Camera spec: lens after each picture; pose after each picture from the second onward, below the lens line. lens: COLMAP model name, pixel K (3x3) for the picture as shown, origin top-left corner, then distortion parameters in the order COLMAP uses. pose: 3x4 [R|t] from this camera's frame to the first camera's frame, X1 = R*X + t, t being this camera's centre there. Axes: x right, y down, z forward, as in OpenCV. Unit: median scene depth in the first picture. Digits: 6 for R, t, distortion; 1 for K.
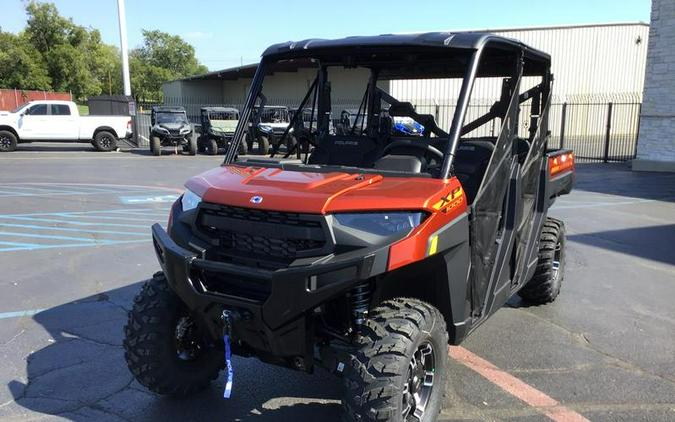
lens RADIAL K [[609.1, 0, 340.3], [0, 609.1, 249.5], [0, 0, 1]] dist [0.100673, -0.156920]
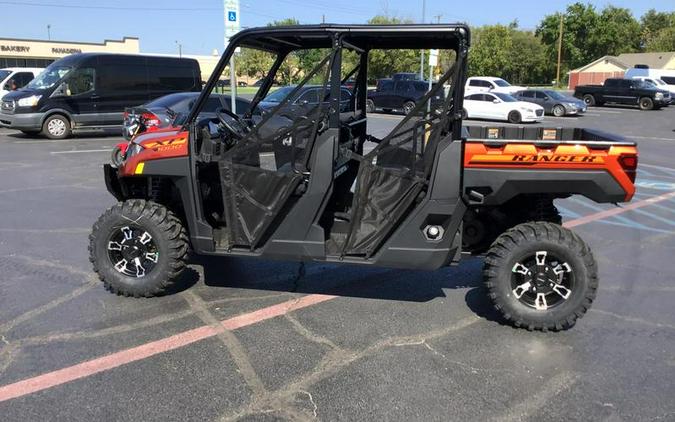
lens RADIAL K [[605.8, 0, 333.2], [0, 605.8, 209.1], [0, 0, 1]] dist [0.110428, -0.194573]
pose [[0.338062, 0.175073, -0.924696, 1.086871], [-0.211474, 0.971550, 0.106631, -0.108216], [0.917057, 0.159502, 0.365468, 0.525685]]
